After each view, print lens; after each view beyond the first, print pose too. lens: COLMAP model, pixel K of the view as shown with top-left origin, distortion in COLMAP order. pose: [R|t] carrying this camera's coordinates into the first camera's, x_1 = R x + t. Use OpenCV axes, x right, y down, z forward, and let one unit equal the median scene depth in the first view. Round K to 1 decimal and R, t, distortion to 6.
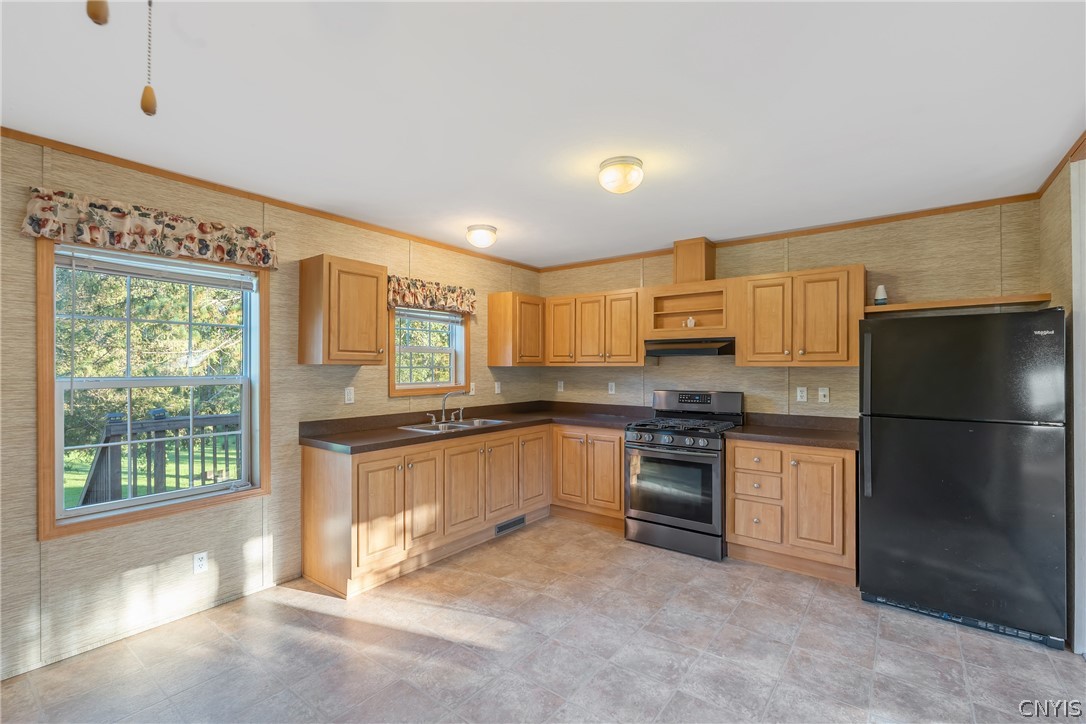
lens RADIAL K [[483.7, 0, 543.0], [0, 483.7, 362.0], [0, 0, 1]] dist [-0.005250, -0.000147]
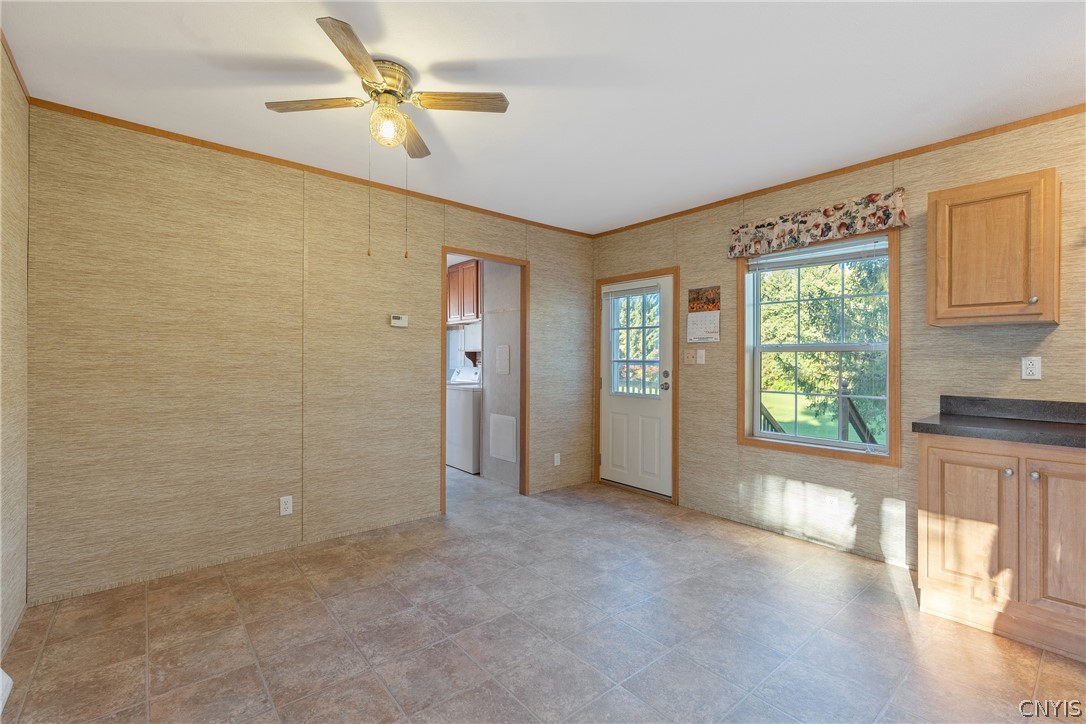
lens RADIAL K [[480.9, 0, 546.9], [0, 480.9, 355.7], [0, 0, 1]] dist [-0.001685, 0.000089]
pose [[-0.218207, -0.008479, -0.975866, 0.484494], [0.003672, 0.999948, -0.009510, 0.061537], [0.975896, -0.005658, -0.218164, 0.518198]]
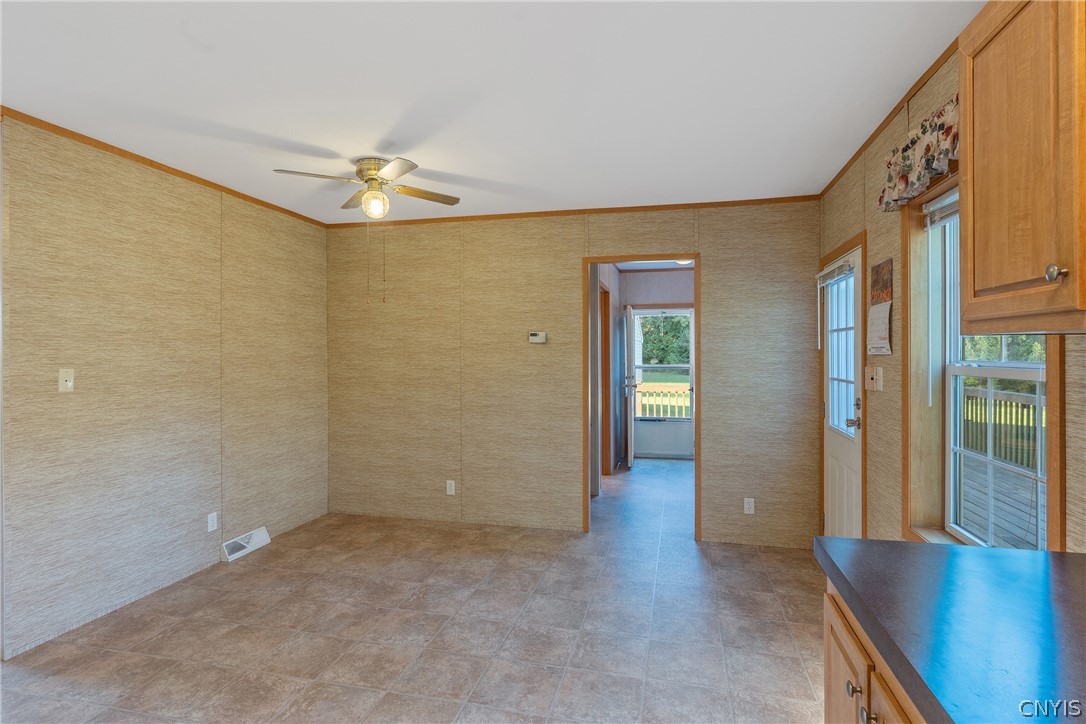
lens RADIAL K [[558.1, 0, 537.3], [0, 558.1, 353.8], [0, 0, 1]] dist [-0.003869, -0.000304]
pose [[-0.917041, 0.001265, -0.398791, 0.010420], [0.004612, 0.999962, -0.007436, 0.018794], [0.398766, -0.008658, -0.917012, 1.216072]]
